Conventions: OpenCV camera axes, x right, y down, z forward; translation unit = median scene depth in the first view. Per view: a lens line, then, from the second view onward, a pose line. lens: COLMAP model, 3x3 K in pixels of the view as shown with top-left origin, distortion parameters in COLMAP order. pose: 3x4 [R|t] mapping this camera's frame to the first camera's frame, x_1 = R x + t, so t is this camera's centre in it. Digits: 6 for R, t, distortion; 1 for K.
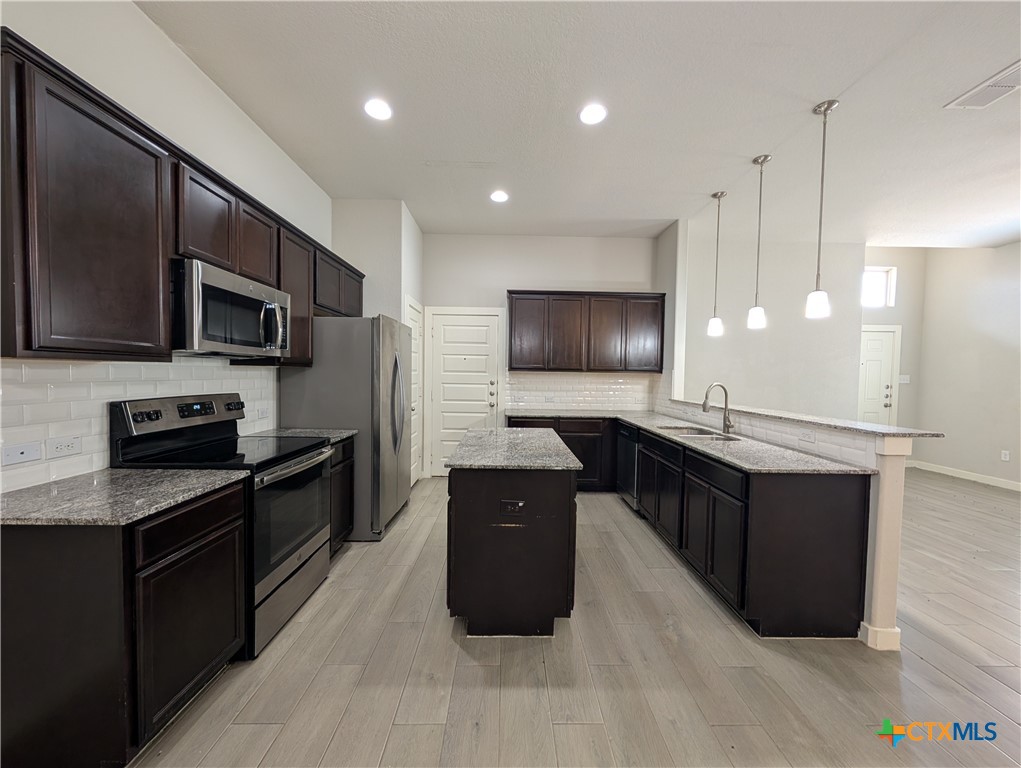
lens RADIAL K [[385.9, 0, 513.2], [0, 385.9, 385.6], [0, 0, 1]] dist [0.000013, 0.000718]
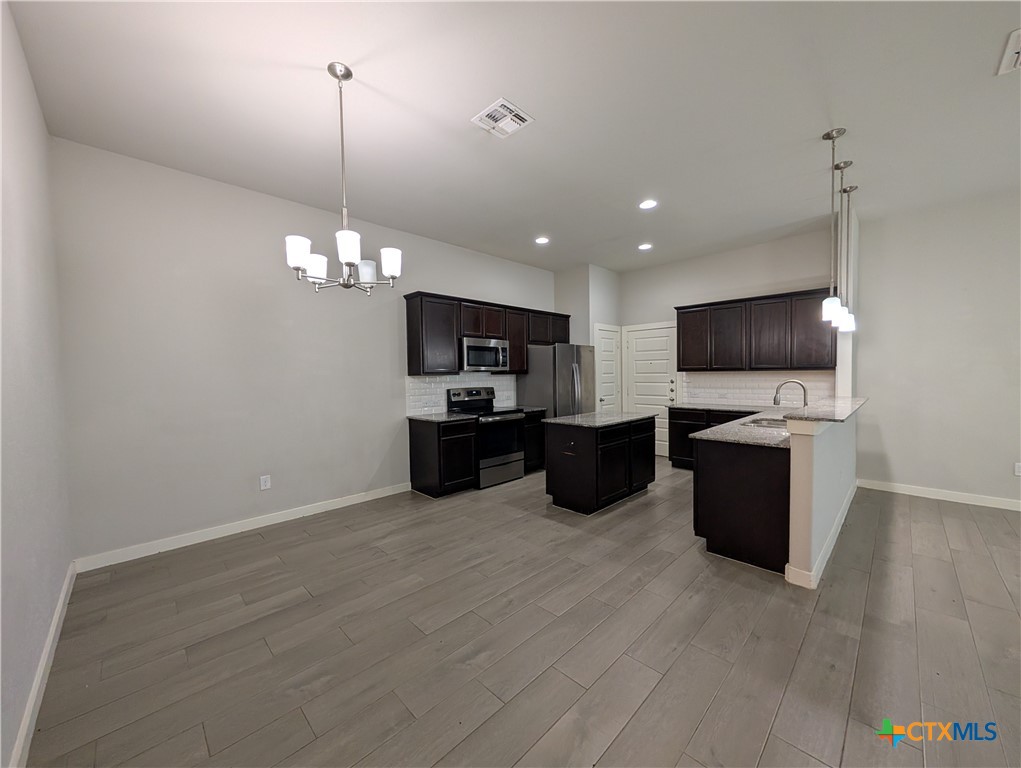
lens RADIAL K [[385.9, 0, 513.2], [0, 385.9, 386.1], [0, 0, 1]] dist [0.000013, 0.000718]
pose [[0.692940, -0.000789, -0.720995, 0.819442], [0.000868, 1.000000, -0.000259, 0.012244], [0.720995, -0.000447, 0.692940, -0.383718]]
